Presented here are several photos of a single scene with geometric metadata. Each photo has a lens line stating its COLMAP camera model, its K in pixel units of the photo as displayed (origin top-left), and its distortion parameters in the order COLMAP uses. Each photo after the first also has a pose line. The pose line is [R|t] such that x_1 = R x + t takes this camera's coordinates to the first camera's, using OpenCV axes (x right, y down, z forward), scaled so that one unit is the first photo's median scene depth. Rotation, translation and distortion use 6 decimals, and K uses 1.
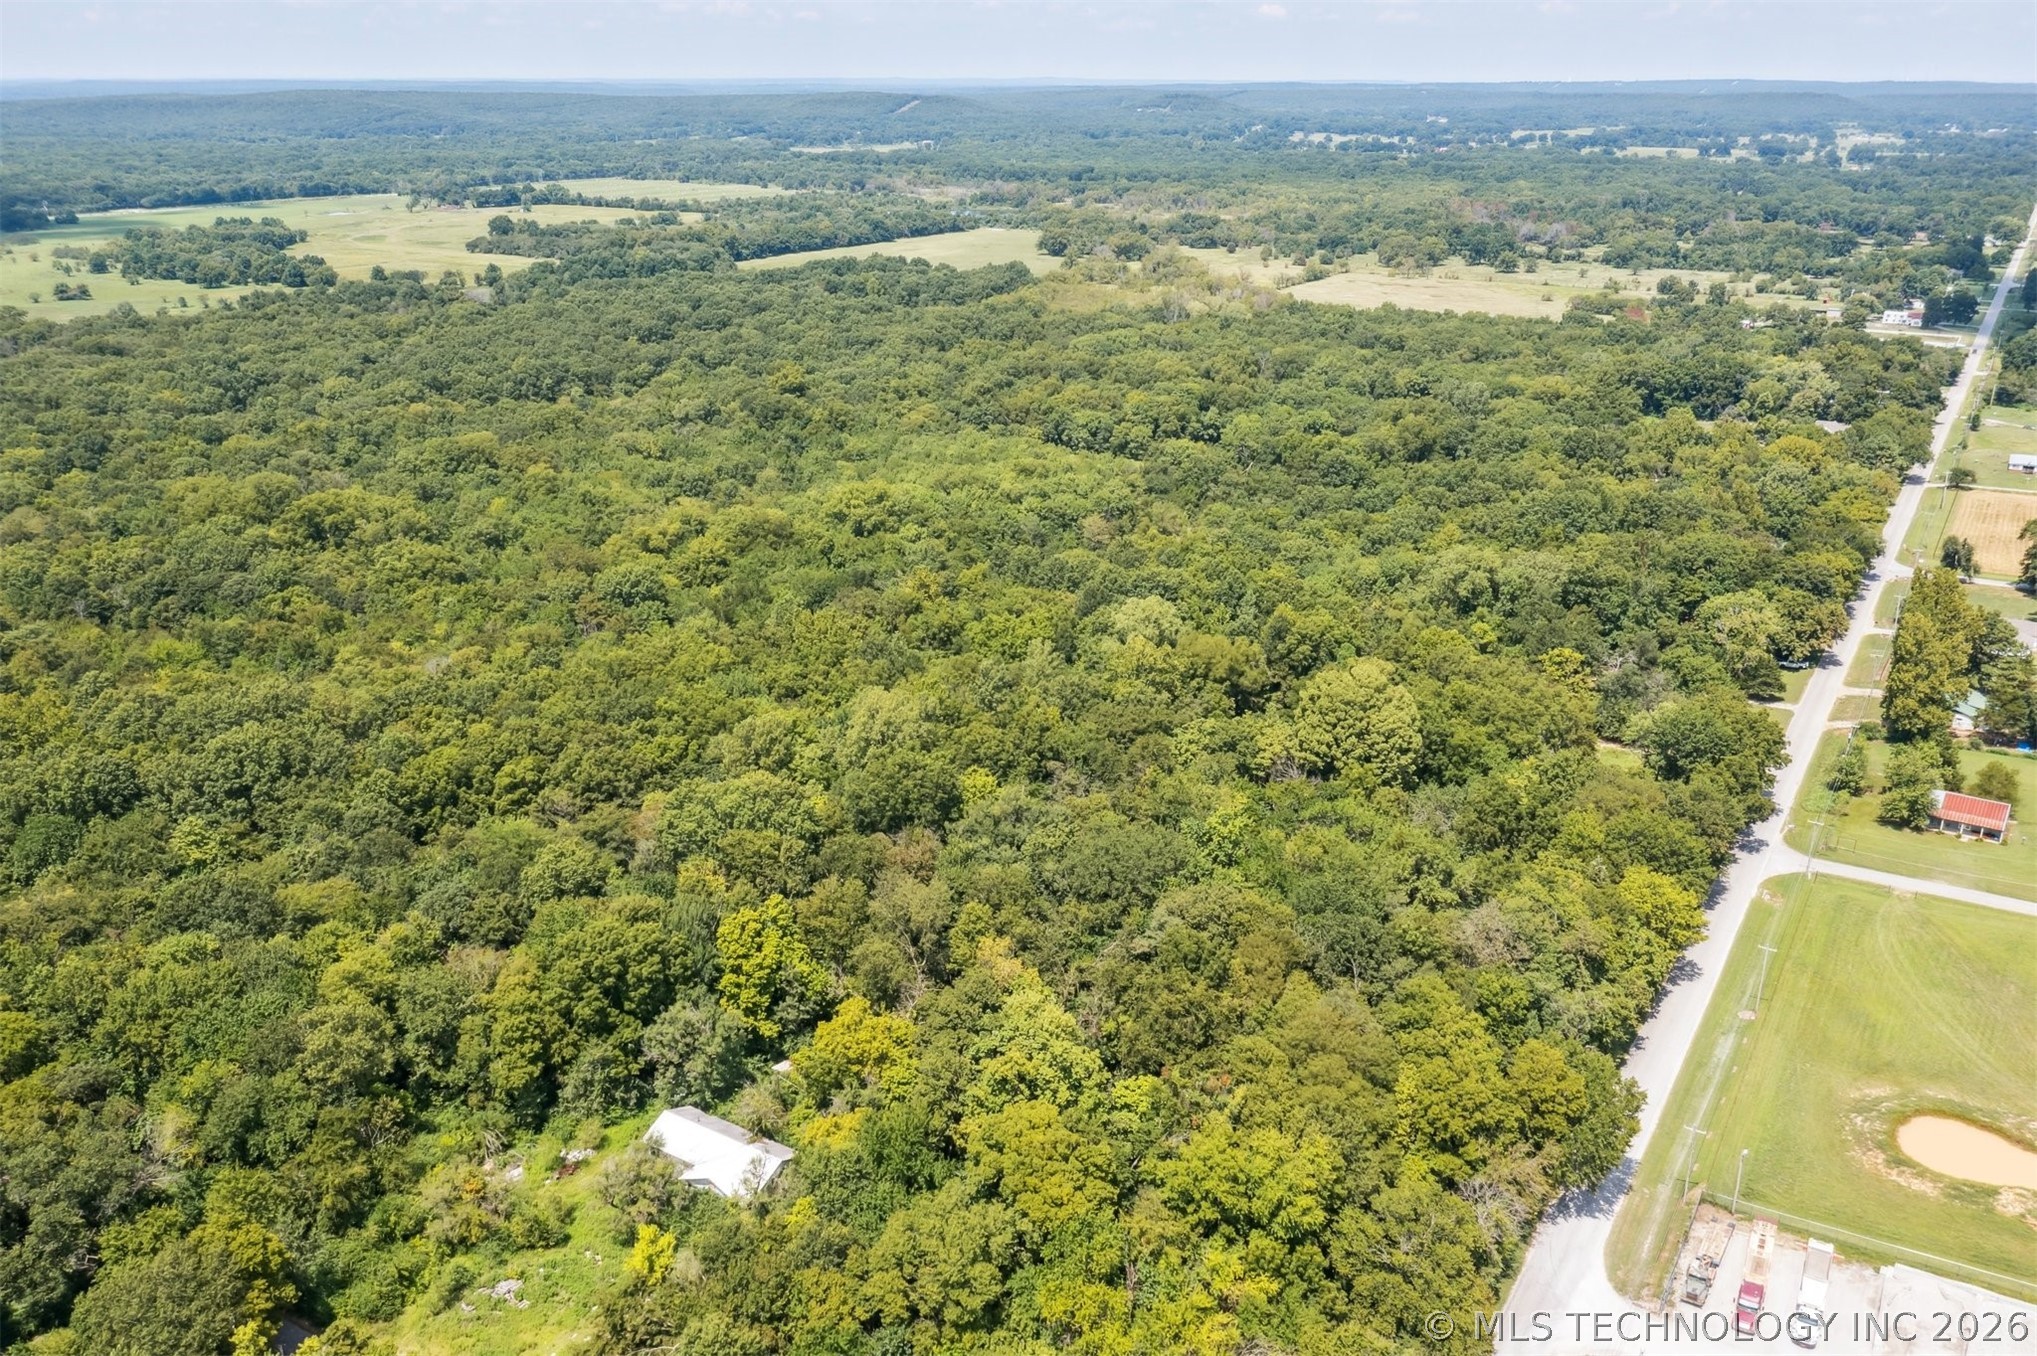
lens RADIAL K [[1619.3, 0, 1018.5], [0, 1619.3, 678.0], [0, 0, 1]] dist [-0.012781, 0.007505]
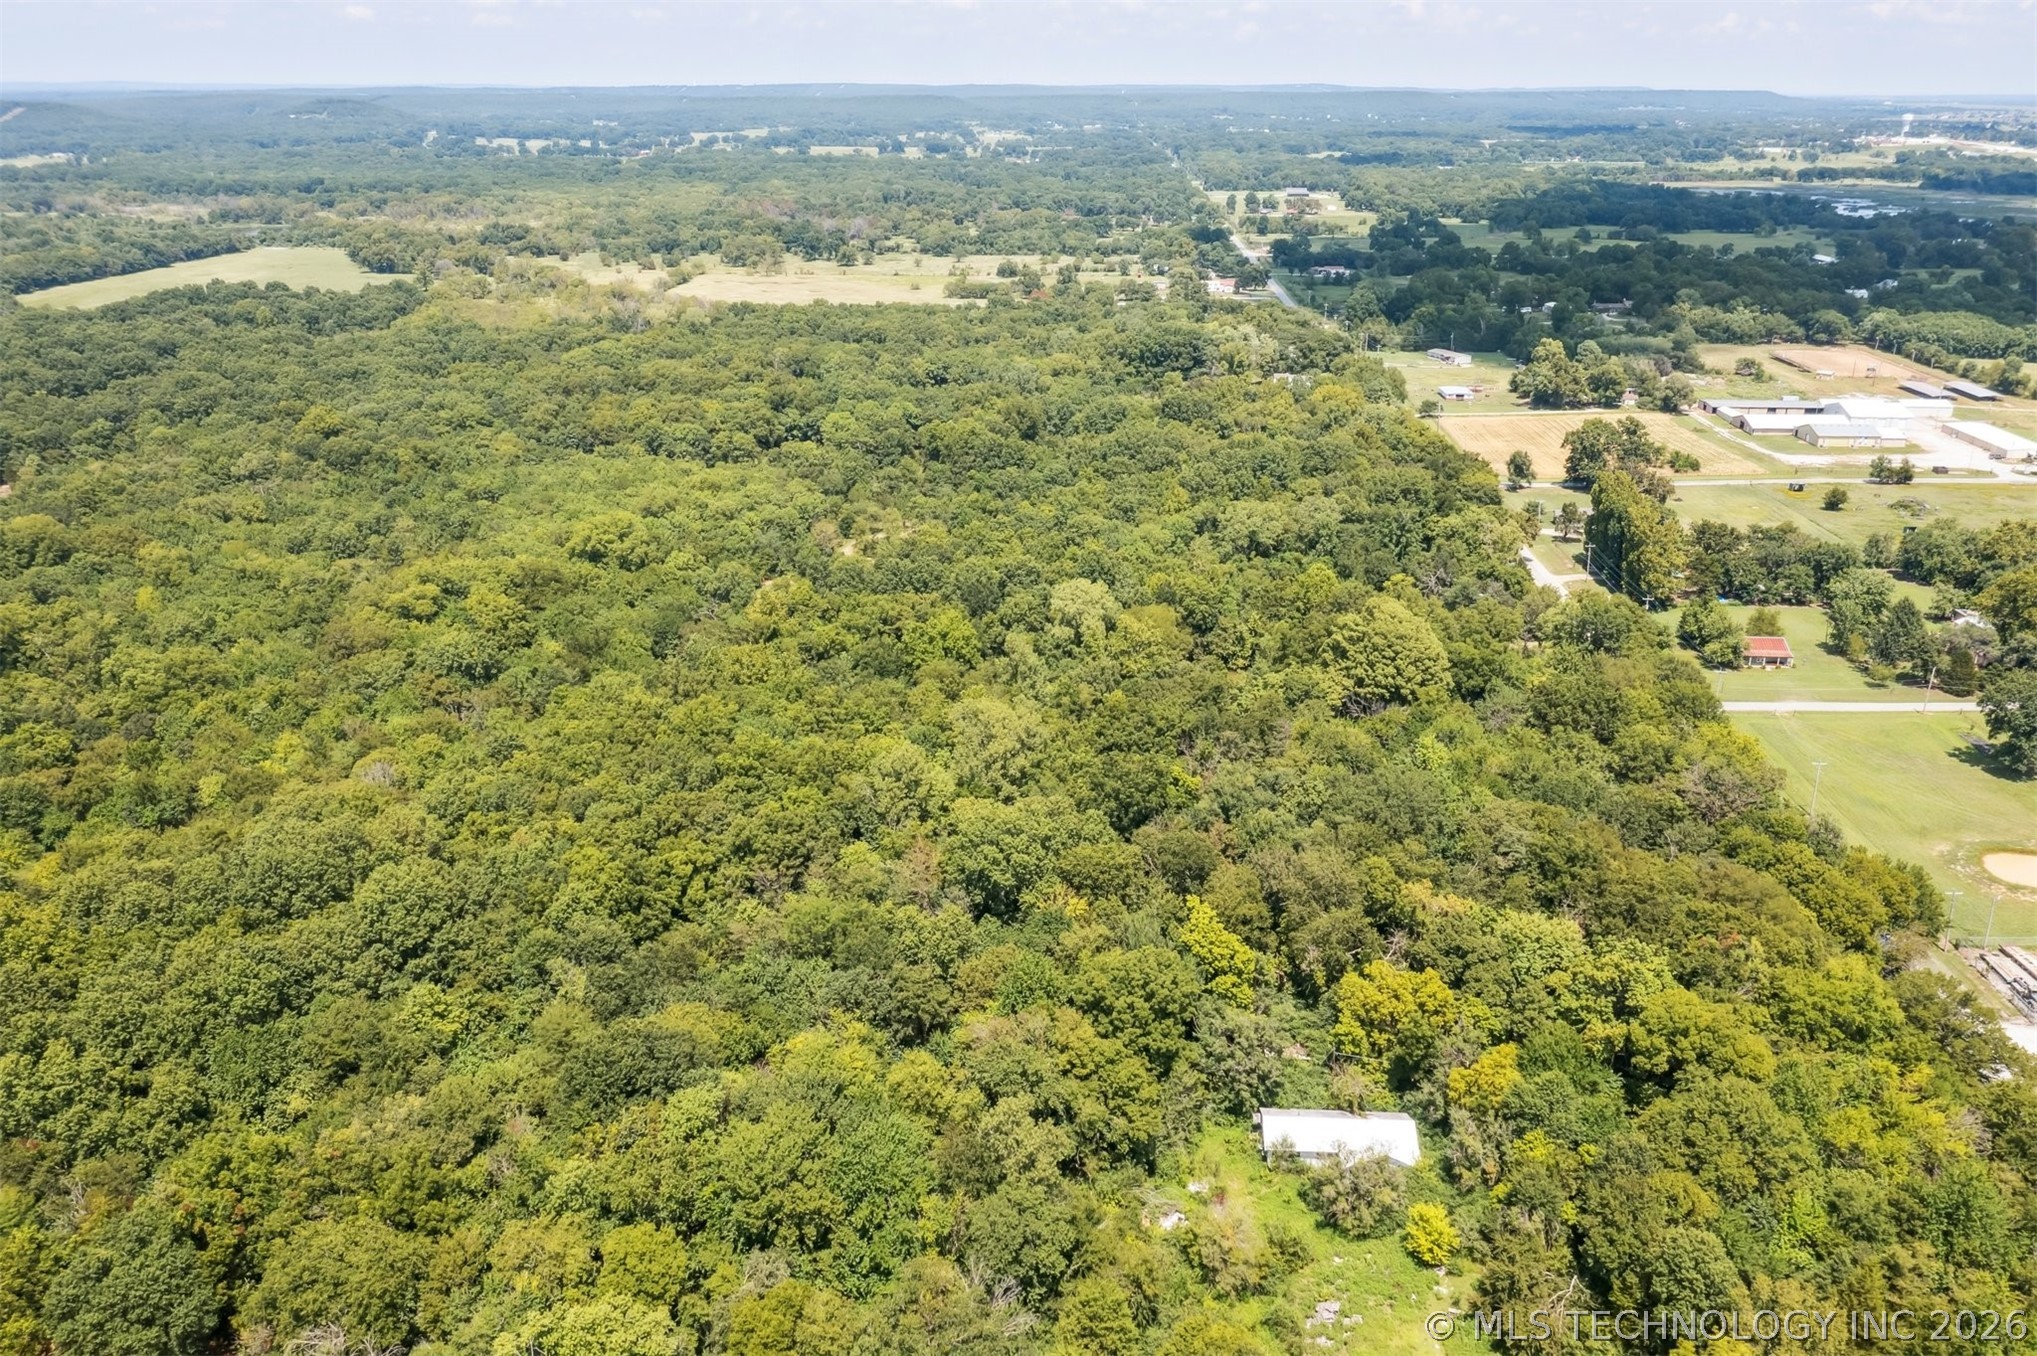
lens RADIAL K [[1608.6, 0, 1020.9], [0, 1608.6, 653.5], [0, 0, 1]] dist [-0.013700, 0.009172]
pose [[0.876428, -0.157998, 0.454873, -0.101337], [0.164122, 0.986090, 0.026289, -0.008670], [-0.452700, 0.051614, 0.890168, 0.022817]]
